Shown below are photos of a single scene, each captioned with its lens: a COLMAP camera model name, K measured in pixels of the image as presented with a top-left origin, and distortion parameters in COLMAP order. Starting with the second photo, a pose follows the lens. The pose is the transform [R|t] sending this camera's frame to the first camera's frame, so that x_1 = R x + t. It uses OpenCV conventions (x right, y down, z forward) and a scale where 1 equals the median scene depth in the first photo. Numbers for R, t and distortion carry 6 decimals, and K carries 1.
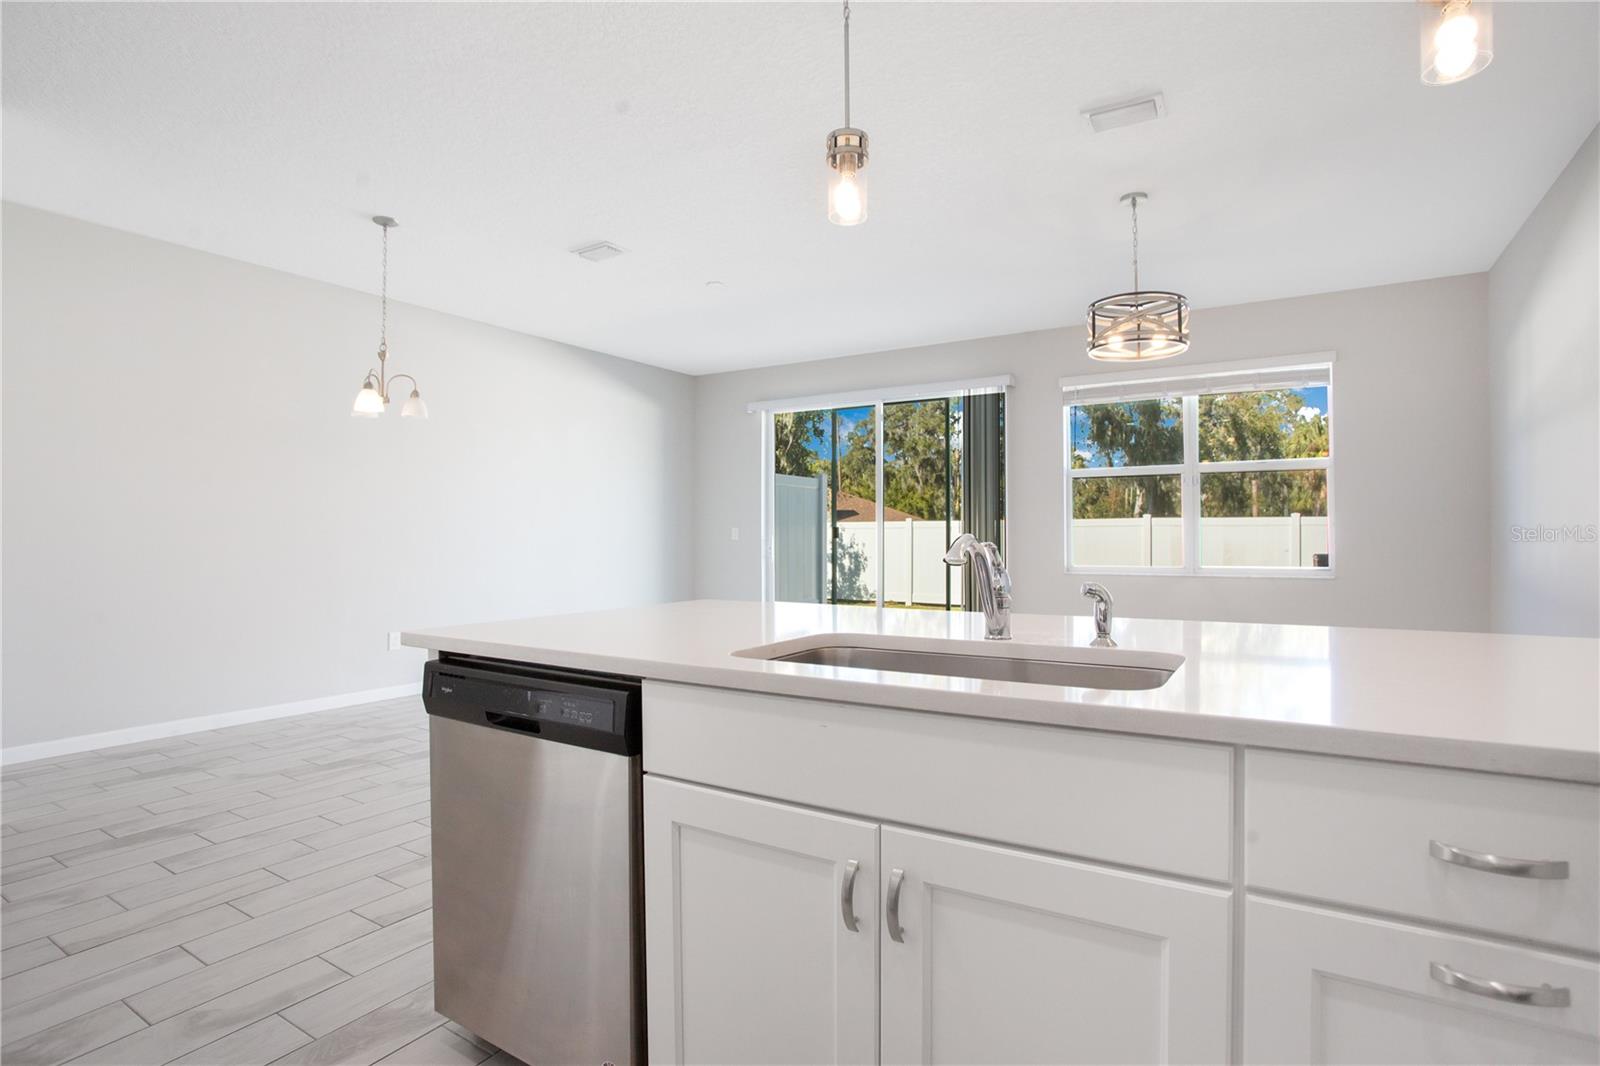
lens RADIAL K [[800.3, 0, 800.0], [0, 800.3, 533.0], [0, 0, 1]] dist [-0.076408, 0.047168]
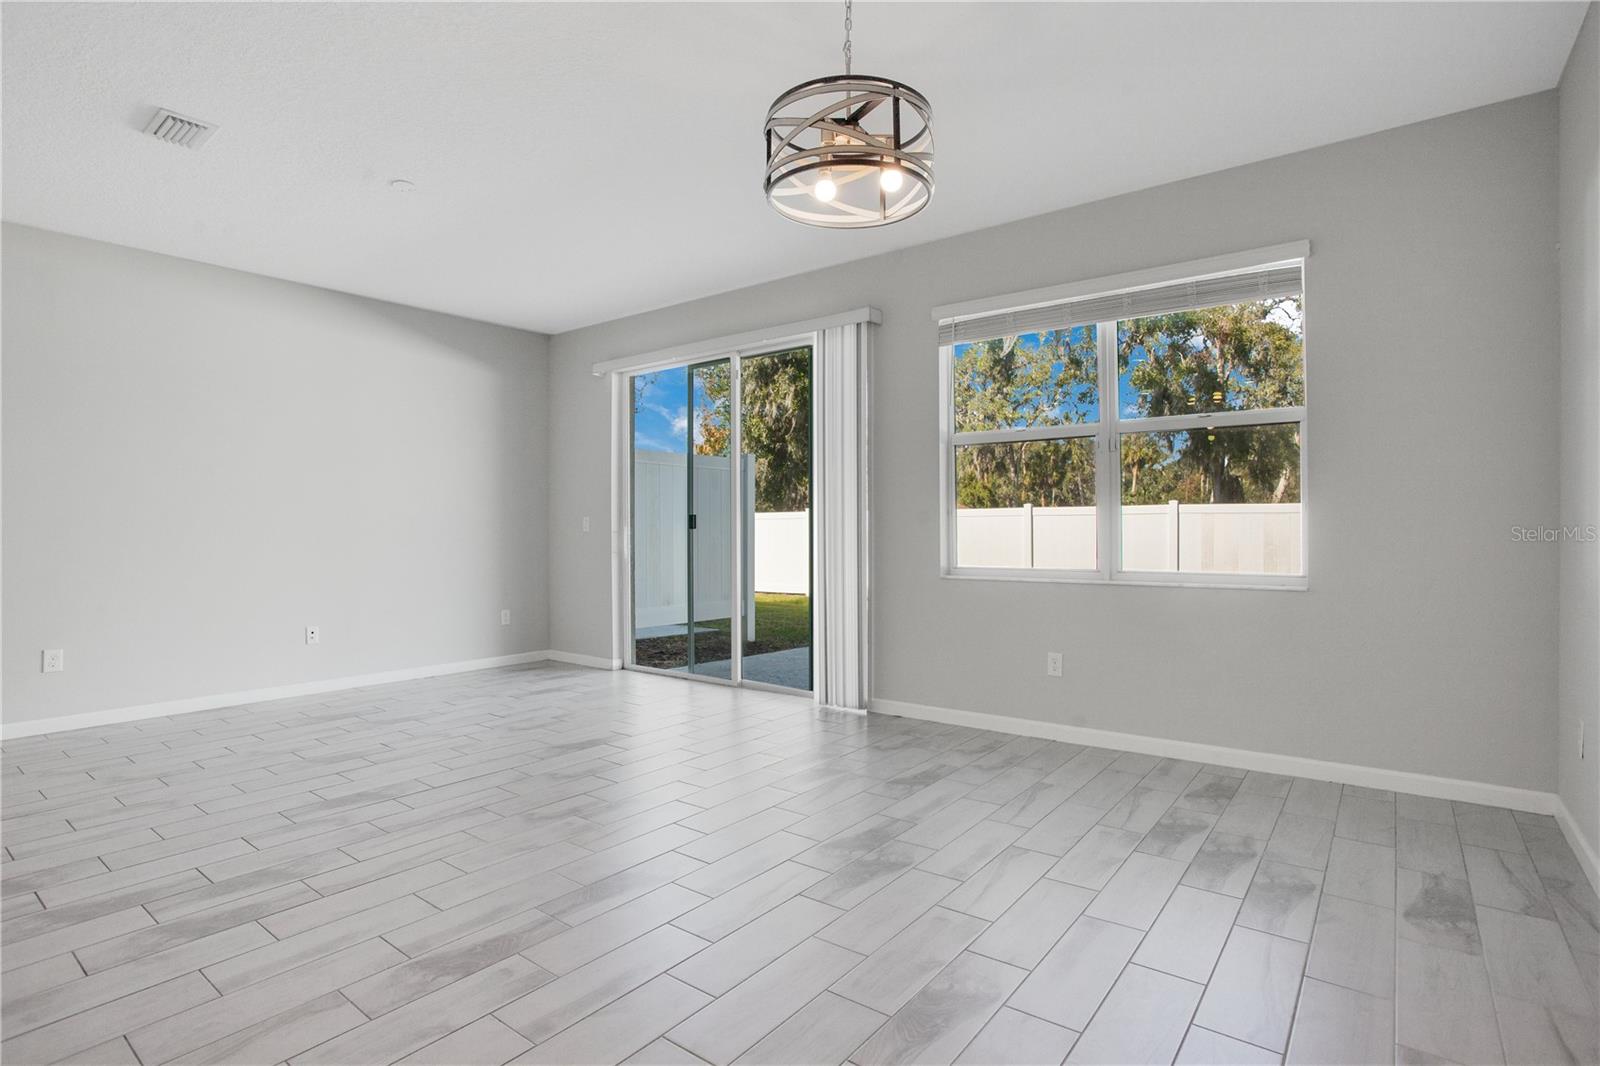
lens RADIAL K [[805.1, 0, 796.7], [0, 805.1, 536.7], [0, 0, 1]] dist [-0.070704, 0.029722]
pose [[0.995632, 0.000221, -0.093363, 0.230538], [0.001327, 0.999863, 0.016519, 0.000321], [0.093354, -0.016570, 0.995495, 0.222333]]
